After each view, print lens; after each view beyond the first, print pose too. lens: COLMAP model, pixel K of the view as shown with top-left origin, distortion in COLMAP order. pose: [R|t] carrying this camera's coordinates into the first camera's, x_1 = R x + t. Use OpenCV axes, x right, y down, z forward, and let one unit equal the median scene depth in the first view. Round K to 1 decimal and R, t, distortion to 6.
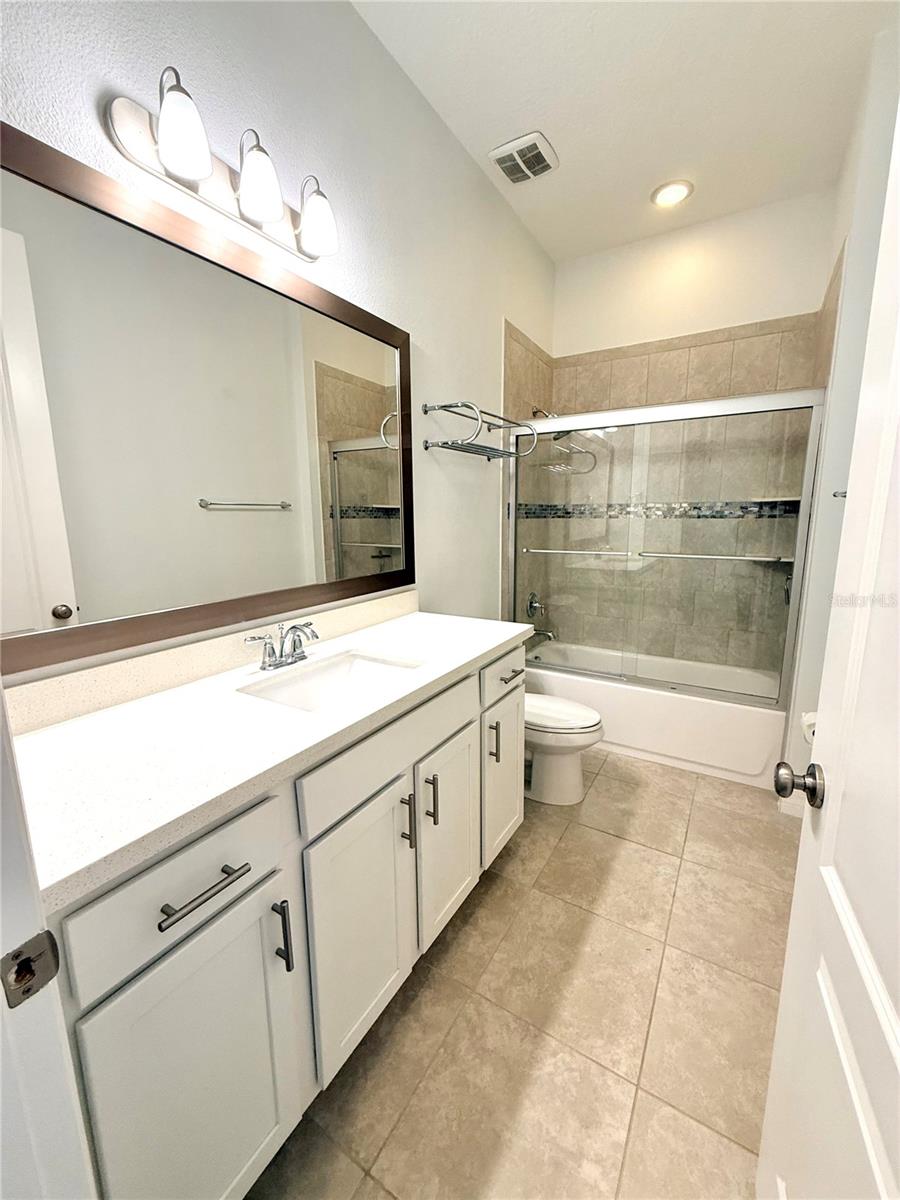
lens RADIAL K [[482.1, 0, 447.4], [0, 482.1, 598.5], [0, 0, 1]] dist [-0.003815, 0.001145]
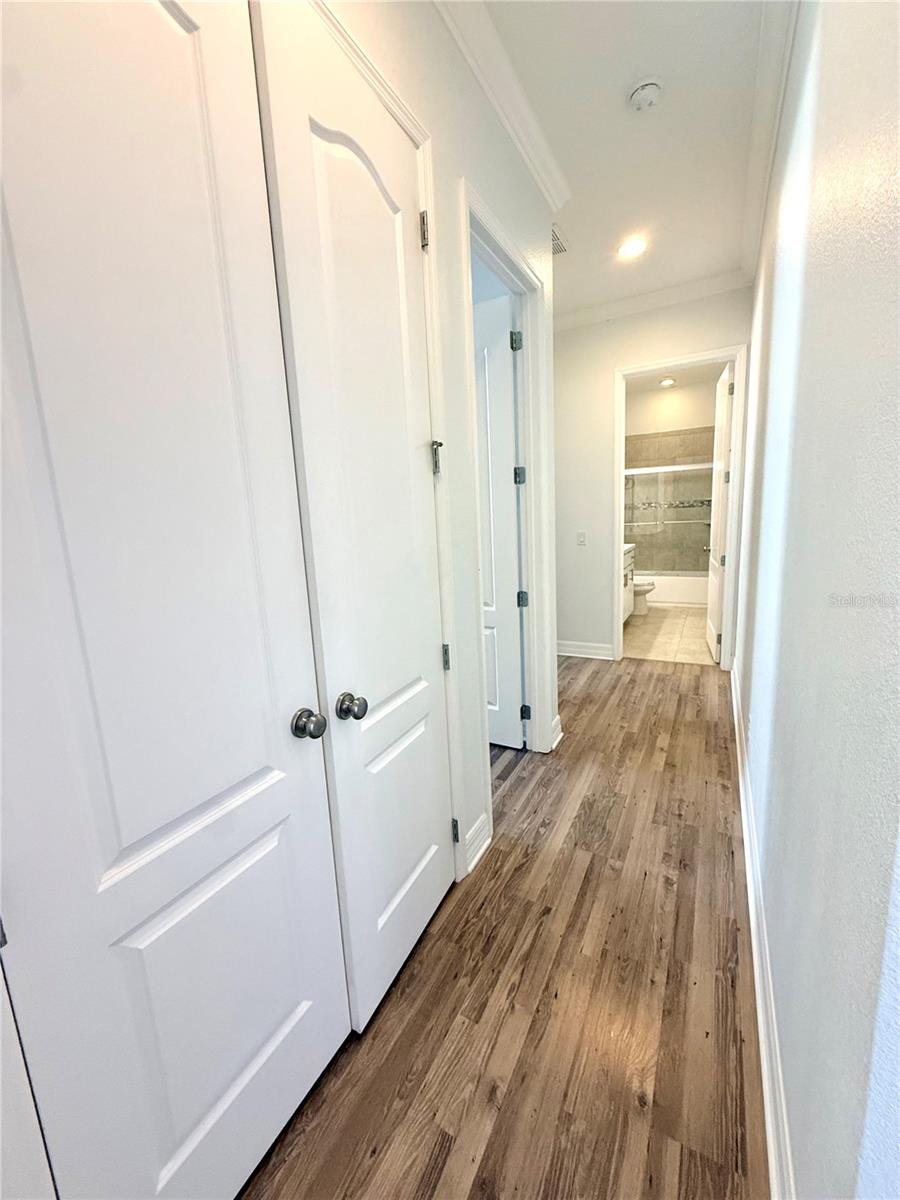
lens RADIAL K [[482.1, 0, 442.1], [0, 482.1, 598.3], [0, 0, 1]] dist [-0.003815, 0.001145]
pose [[0.998056, -0.050422, 0.036632, -0.728624], [0.050678, 0.998696, -0.006098, 0.219449], [-0.036277, 0.007942, 0.999310, -1.243794]]
